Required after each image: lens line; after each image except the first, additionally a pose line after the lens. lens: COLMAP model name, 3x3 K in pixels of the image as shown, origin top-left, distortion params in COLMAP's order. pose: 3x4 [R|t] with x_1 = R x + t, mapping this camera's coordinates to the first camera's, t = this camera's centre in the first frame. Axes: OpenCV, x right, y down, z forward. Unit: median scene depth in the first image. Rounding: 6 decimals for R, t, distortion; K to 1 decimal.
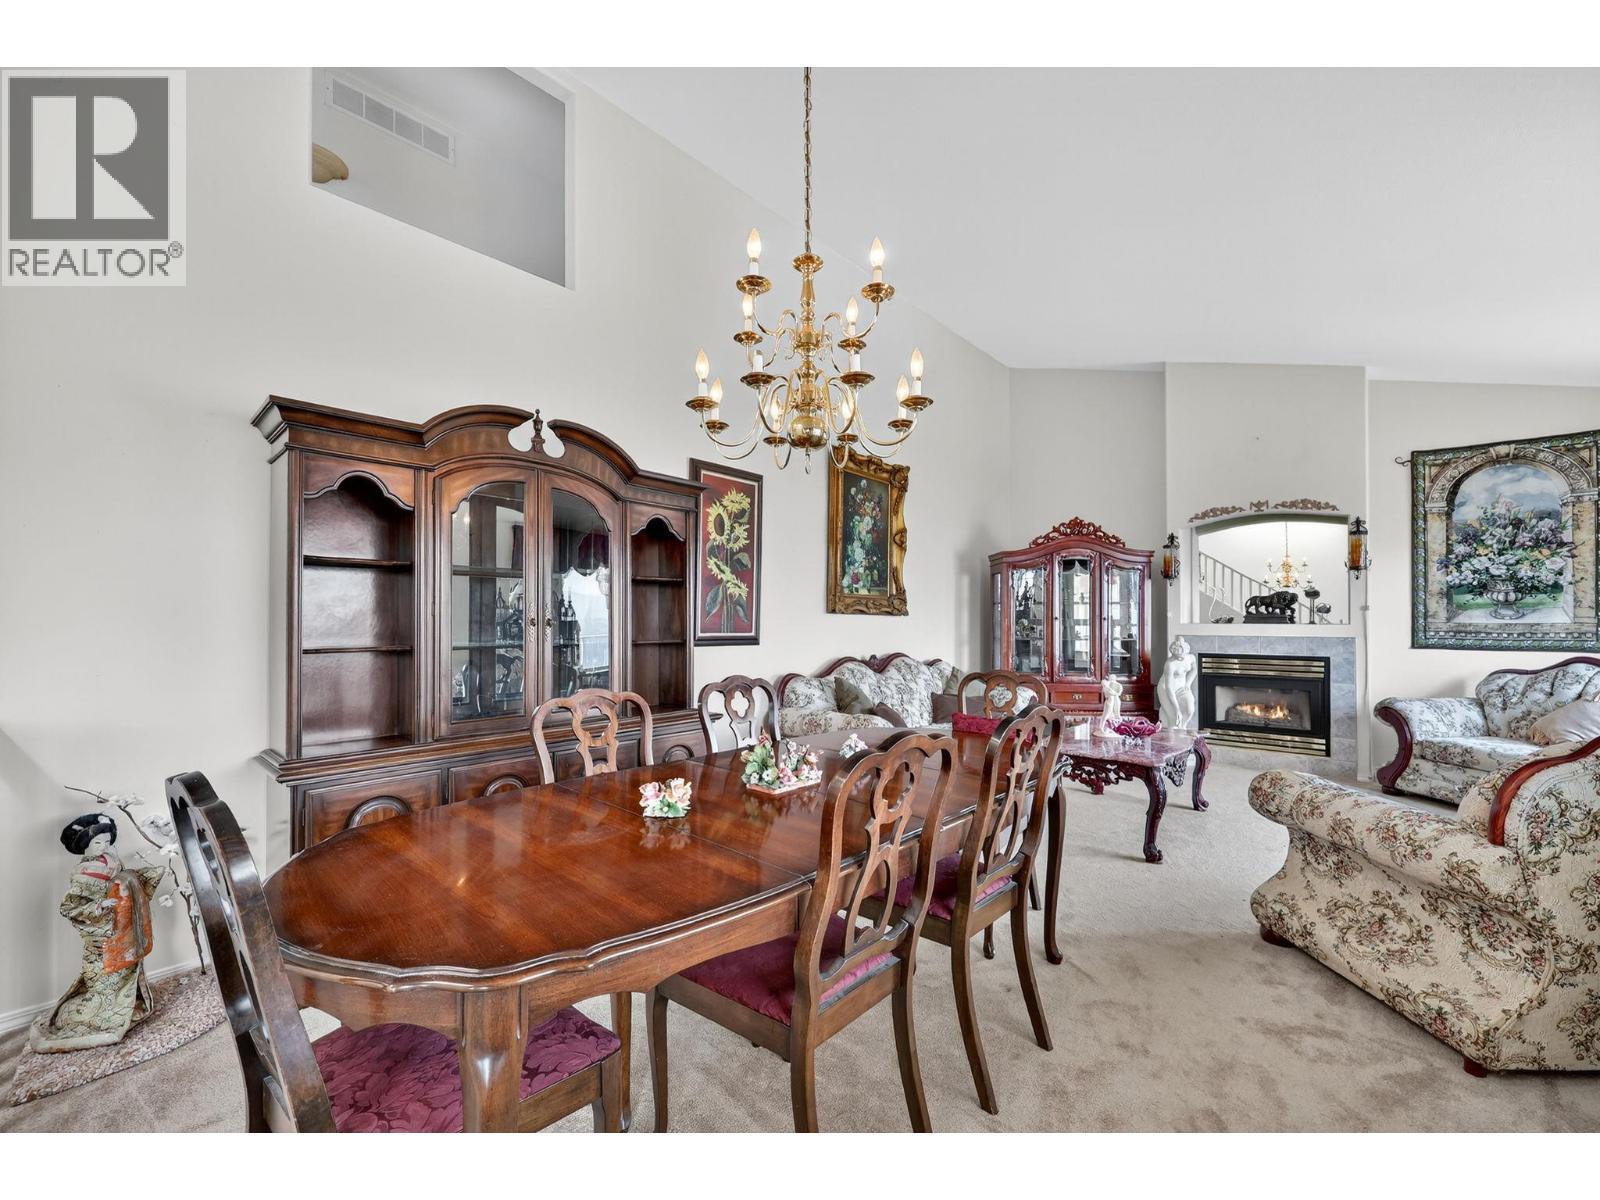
lens RADIAL K [[614.5, 0, 796.8], [0, 614.5, 612.2], [0, 0, 1]] dist [-0.001771, -0.000419]
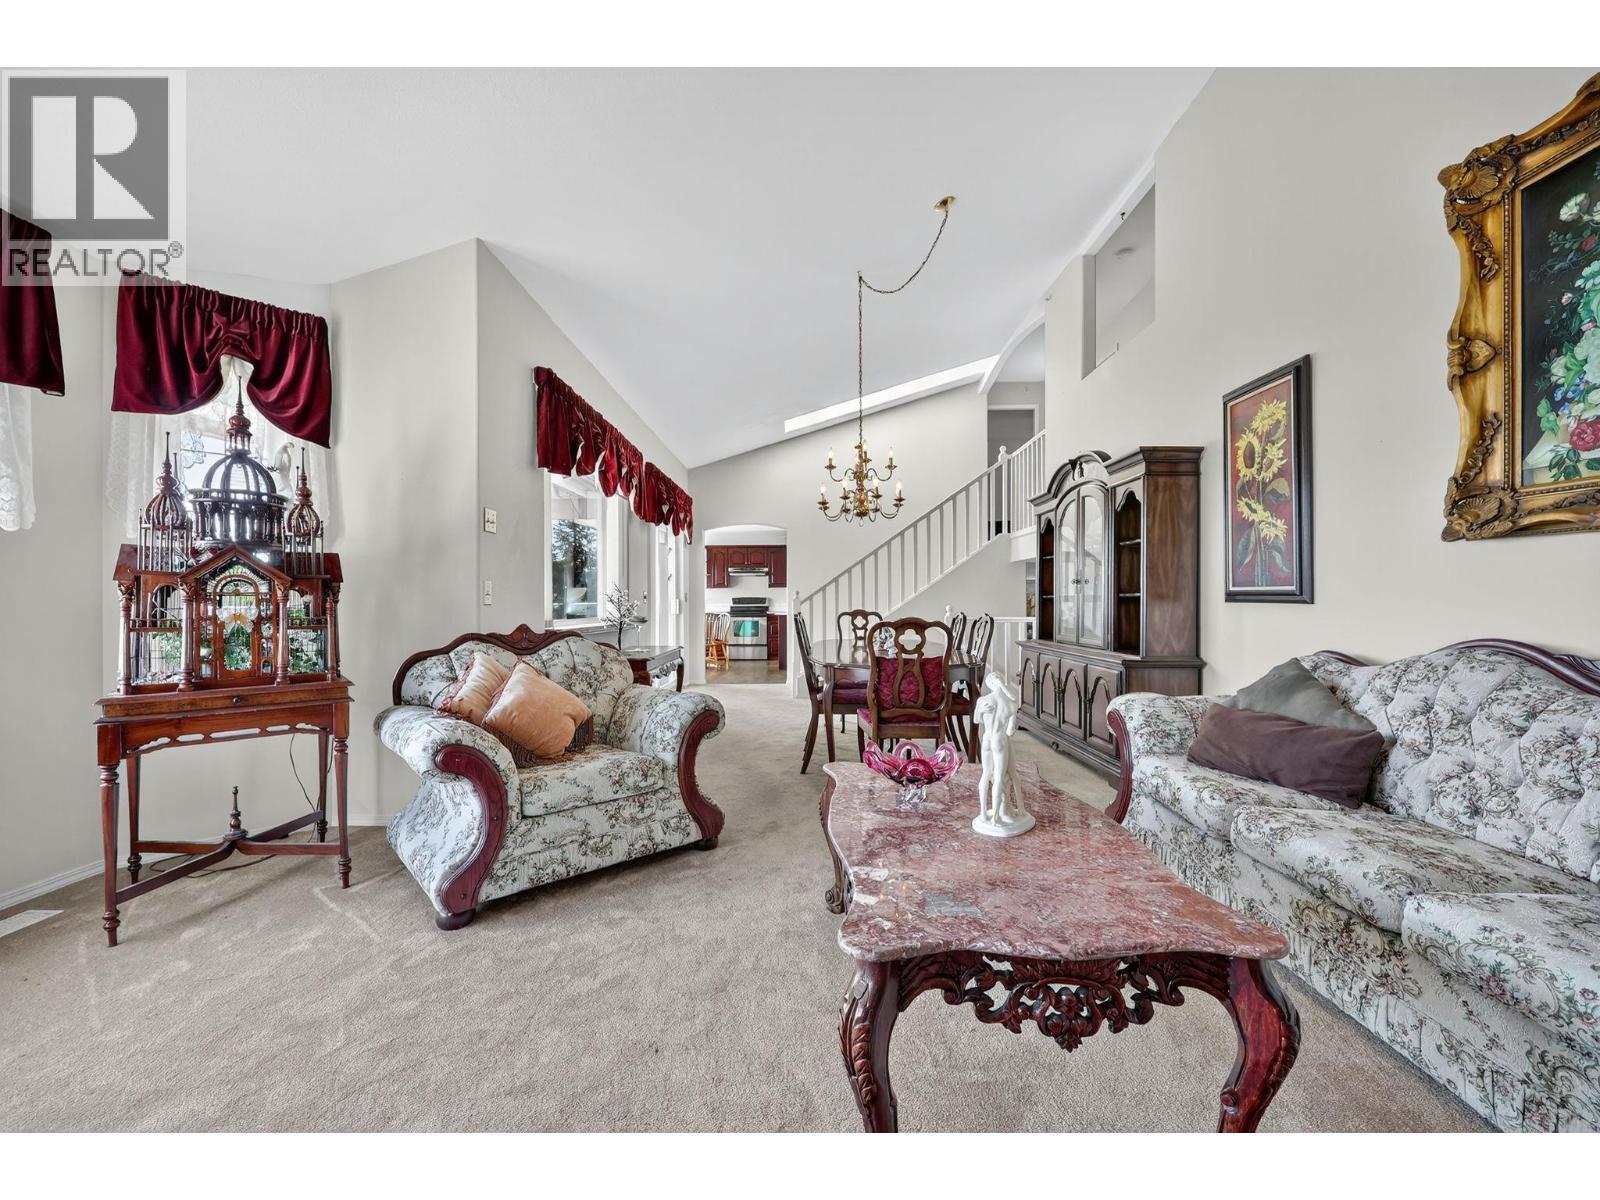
lens RADIAL K [[641.6, 0, 800.0], [0, 641.6, 602.9], [0, 0, 1]] dist [0.000801, 0.000137]
pose [[-0.742371, 0.002305, -0.669985, 0.772681], [0.009485, 0.999930, -0.007070, 0.047968], [0.669922, -0.011603, -0.742341, 1.060050]]
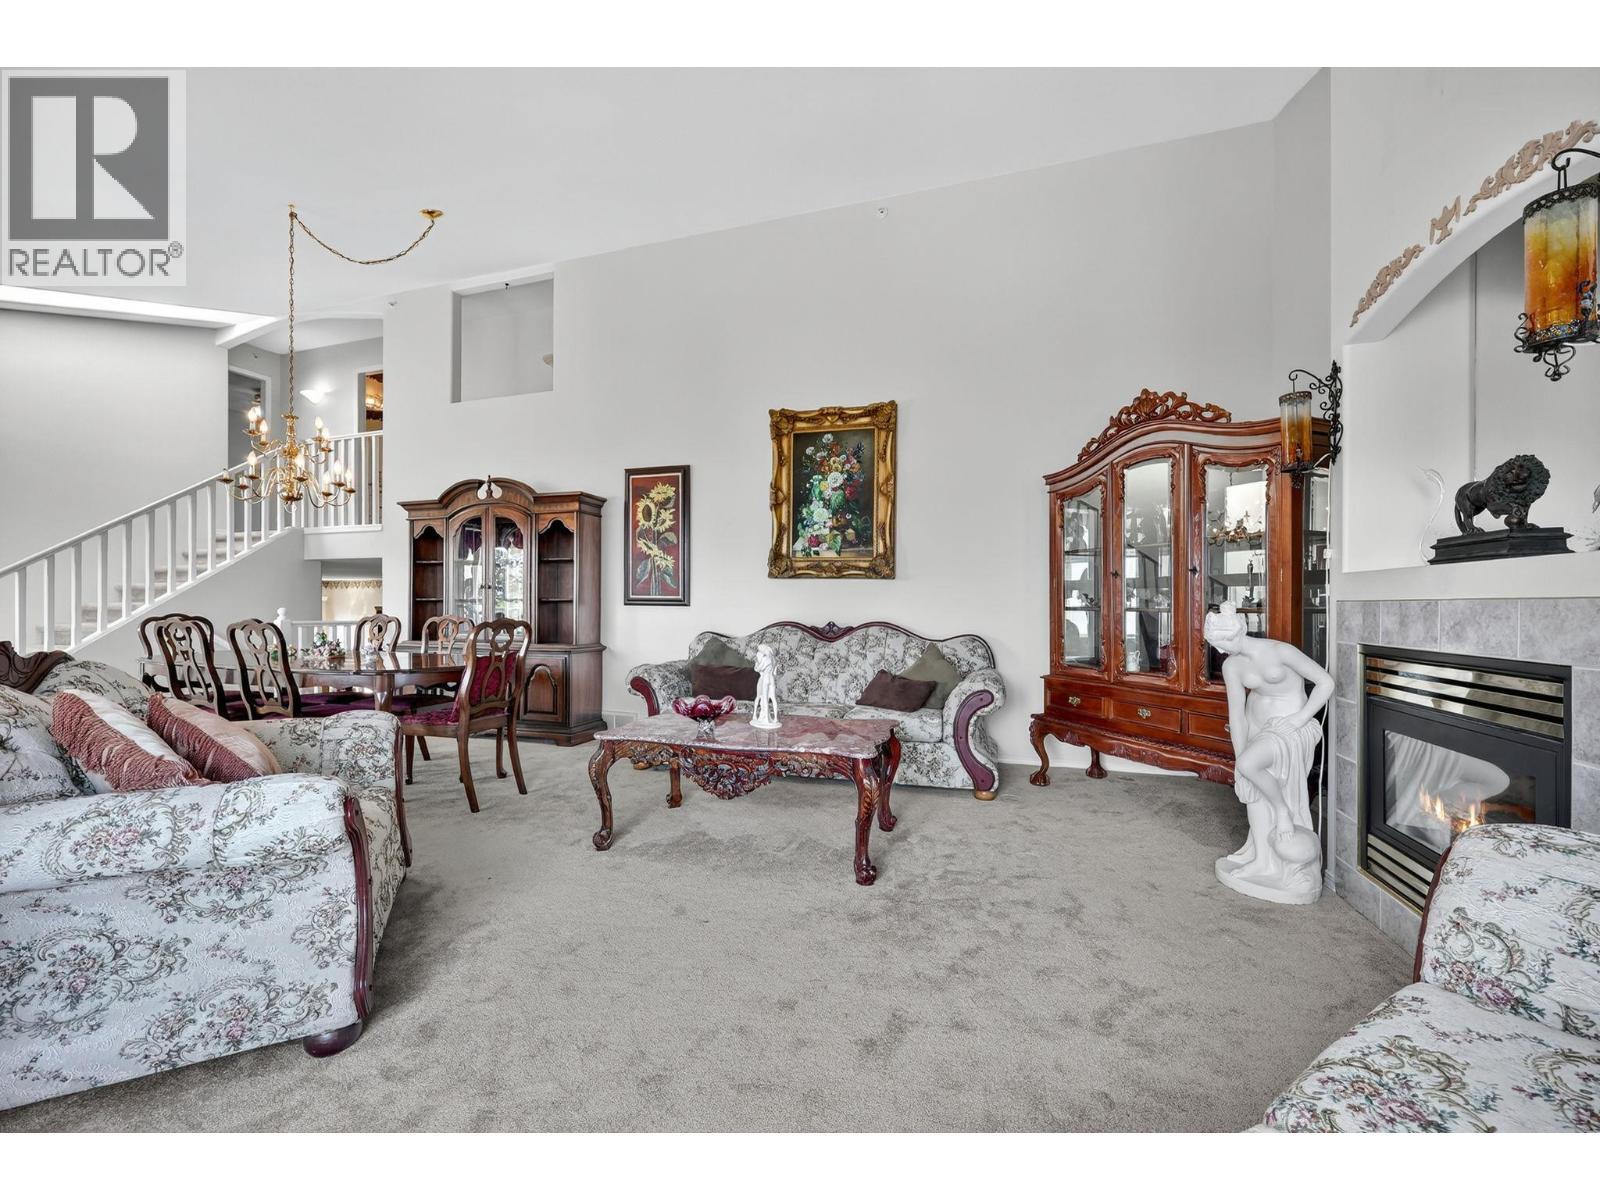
lens RADIAL K [[641.6, 0, 790.7], [0, 641.6, 600.3], [0, 0, 1]] dist [0.000801, 0.000137]
pose [[0.427205, -0.006016, -0.904135, 1.071070], [0.007159, 0.999969, -0.003271, 0.043473], [0.904127, -0.005075, 0.427235, 0.593369]]
